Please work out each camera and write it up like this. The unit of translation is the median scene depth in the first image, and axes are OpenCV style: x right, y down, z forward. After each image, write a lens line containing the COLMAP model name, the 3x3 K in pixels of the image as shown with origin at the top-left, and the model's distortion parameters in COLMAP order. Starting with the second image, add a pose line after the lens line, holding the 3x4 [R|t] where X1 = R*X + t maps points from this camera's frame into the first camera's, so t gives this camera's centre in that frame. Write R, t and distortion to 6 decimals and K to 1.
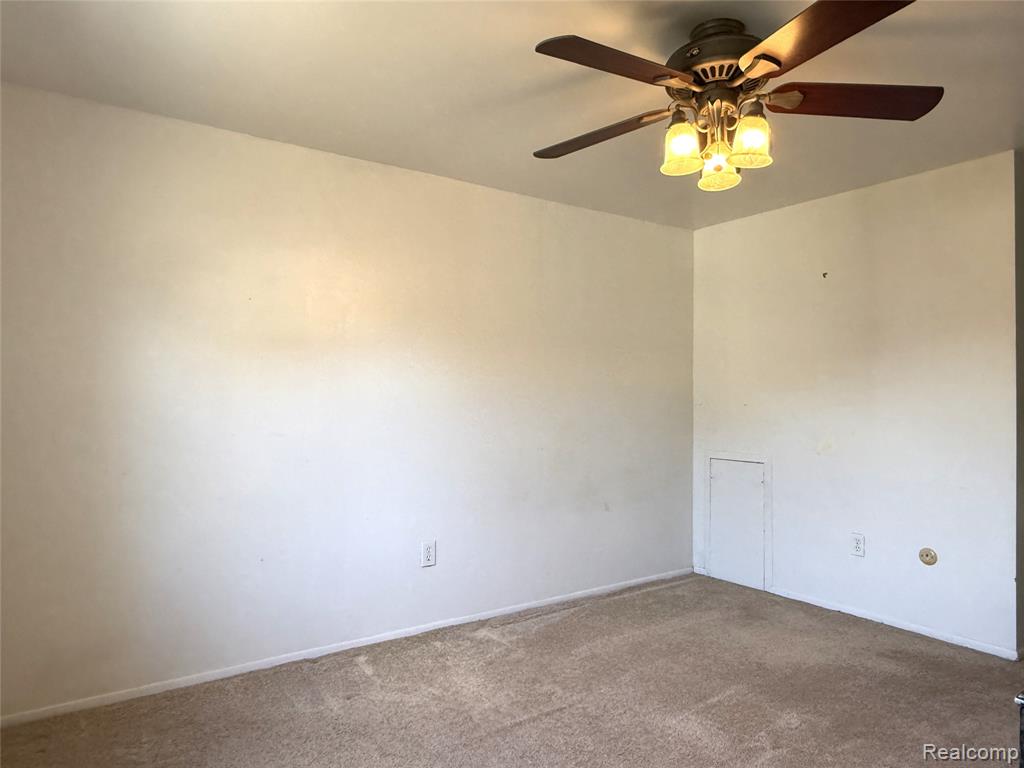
lens RADIAL K [[663.6, 0, 515.8], [0, 663.6, 384.9], [0, 0, 1]] dist [-0.002495, 0.003389]
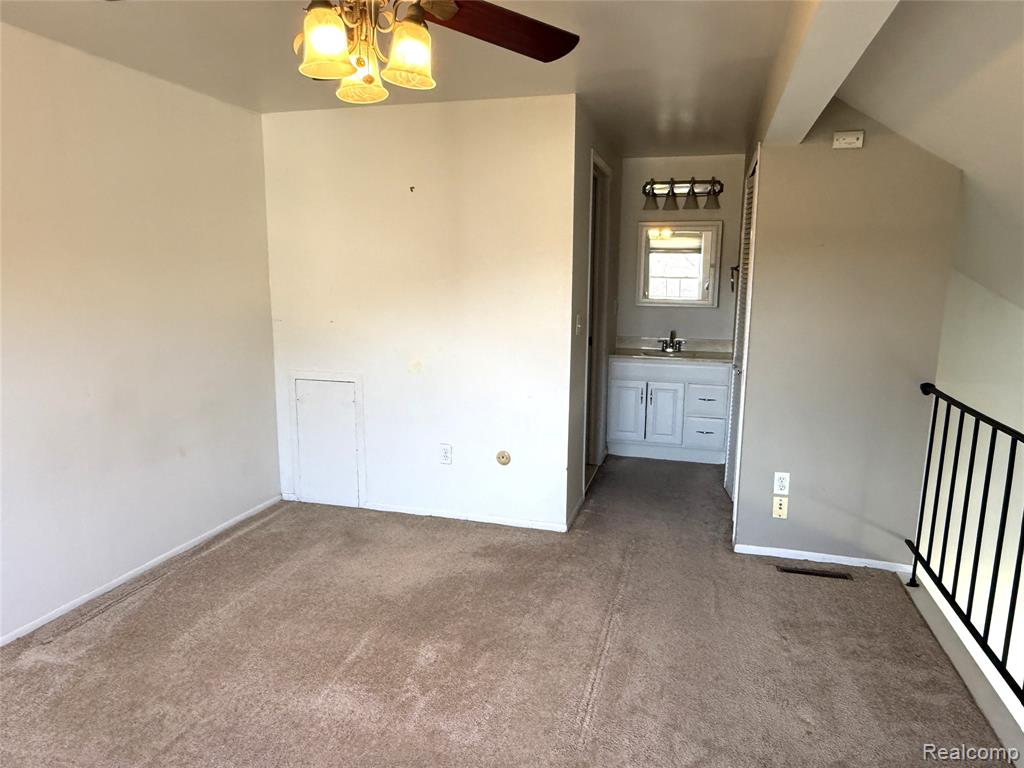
lens RADIAL K [[663.6, 0, 514.1], [0, 663.6, 387.4], [0, 0, 1]] dist [-0.002495, 0.003389]
pose [[0.778160, -0.102208, 0.619694, -0.062433], [-0.015982, 0.983128, 0.182220, -0.073868], [-0.627863, -0.151700, 0.763397, 0.149164]]
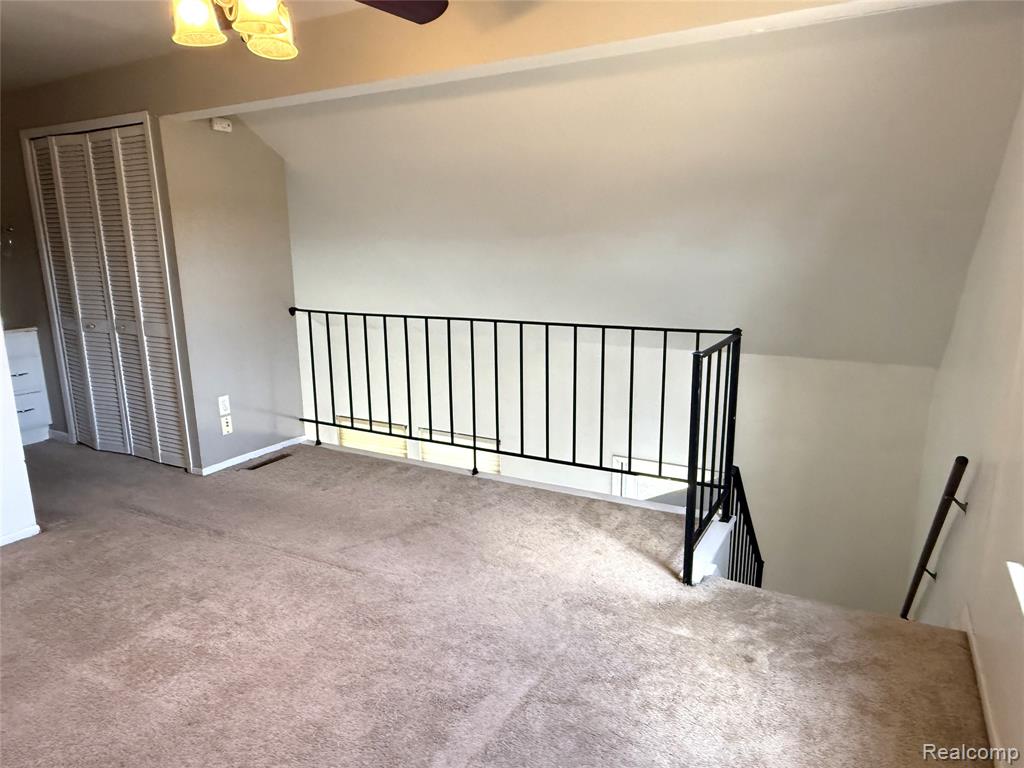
lens RADIAL K [[663.6, 0, 513.8], [0, 663.6, 383.6], [0, 0, 1]] dist [-0.002495, 0.003389]
pose [[-0.429869, -0.191394, 0.882373, -0.468396], [-0.000627, 0.977337, 0.211687, -0.050442], [-0.902891, 0.090444, -0.420247, 0.709771]]
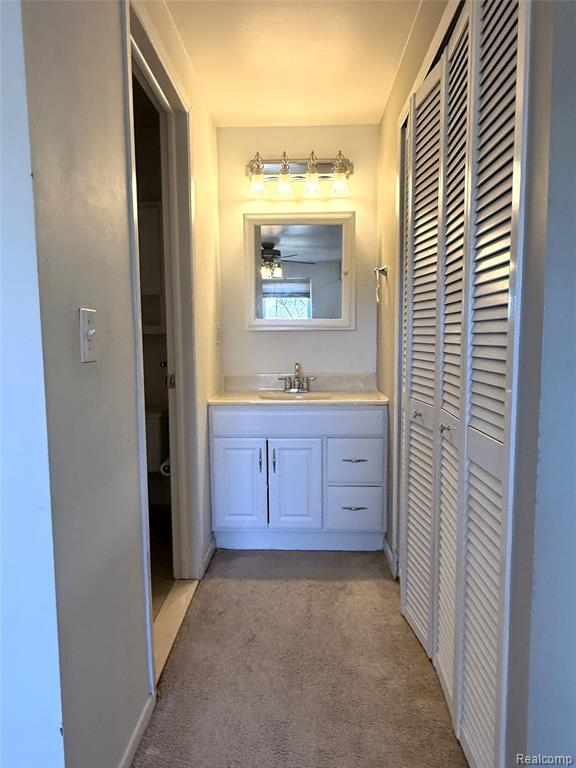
lens RADIAL K [[497.7, 0, 287.9], [0, 497.7, 382.1], [0, 0, 1]] dist [-0.002495, 0.003389]
pose [[0.603231, -0.087062, 0.792800, 0.435305], [-0.003717, 0.993707, 0.111953, -0.002814], [-0.797558, -0.070481, 0.599111, 0.557728]]
